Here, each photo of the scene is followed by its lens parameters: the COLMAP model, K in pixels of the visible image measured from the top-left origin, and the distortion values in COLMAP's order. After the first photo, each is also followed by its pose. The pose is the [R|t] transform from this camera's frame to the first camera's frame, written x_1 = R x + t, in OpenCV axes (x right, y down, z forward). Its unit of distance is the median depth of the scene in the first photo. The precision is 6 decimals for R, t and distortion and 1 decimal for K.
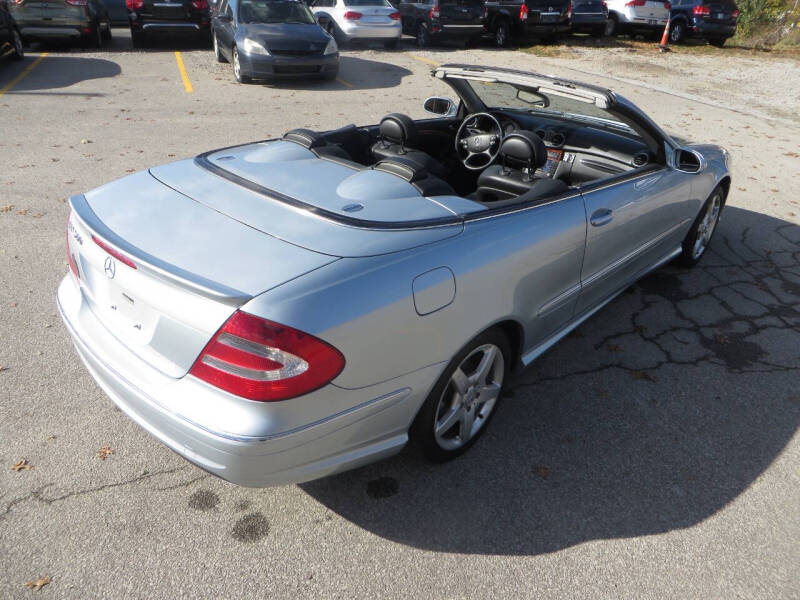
lens RADIAL K [[594.9, 0, 400.0], [0, 594.9, 300.0], [0, 0, 1]] dist [-0.005049, -0.003876]
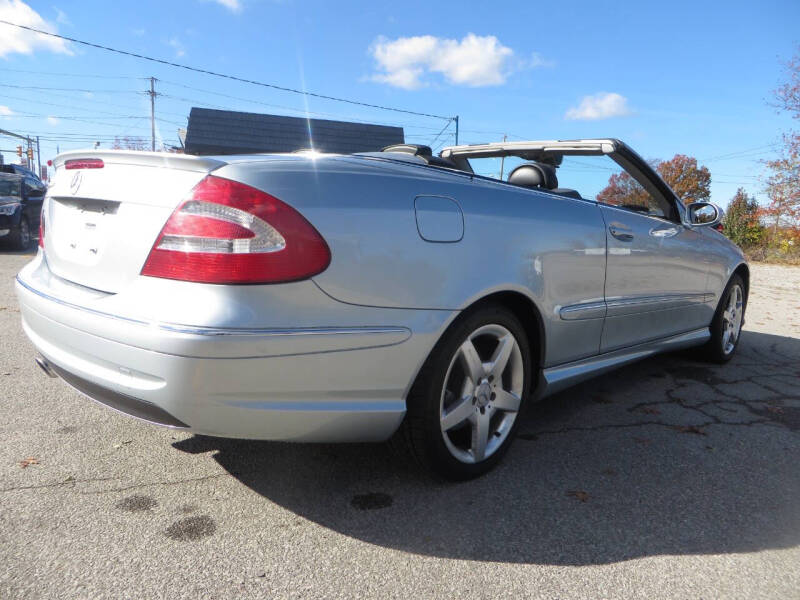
lens RADIAL K [[594.9, 0, 400.0], [0, 594.9, 300.0], [0, 0, 1]] dist [-0.005049, -0.003876]
pose [[0.999570, 0.022449, -0.018843, 0.015796], [-0.027714, 0.933138, -0.358450, 0.352467], [0.009536, 0.358818, 0.933359, 0.194443]]
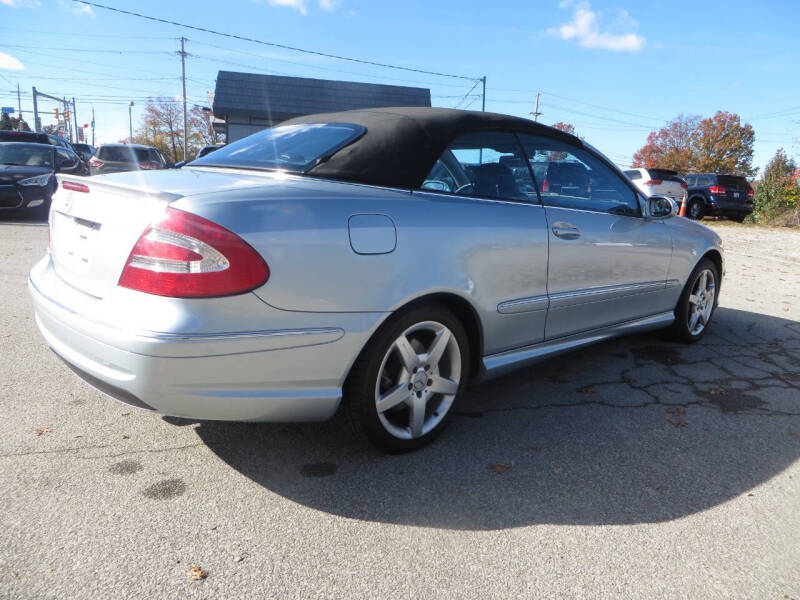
lens RADIAL K [[594.9, 0, 400.0], [0, 594.9, 300.0], [0, 0, 1]] dist [-0.005049, -0.003876]
pose [[0.997069, 0.030851, -0.070018, 0.153878], [-0.050189, 0.954435, -0.294169, 0.333874], [0.057753, 0.296821, 0.953185, 0.056846]]
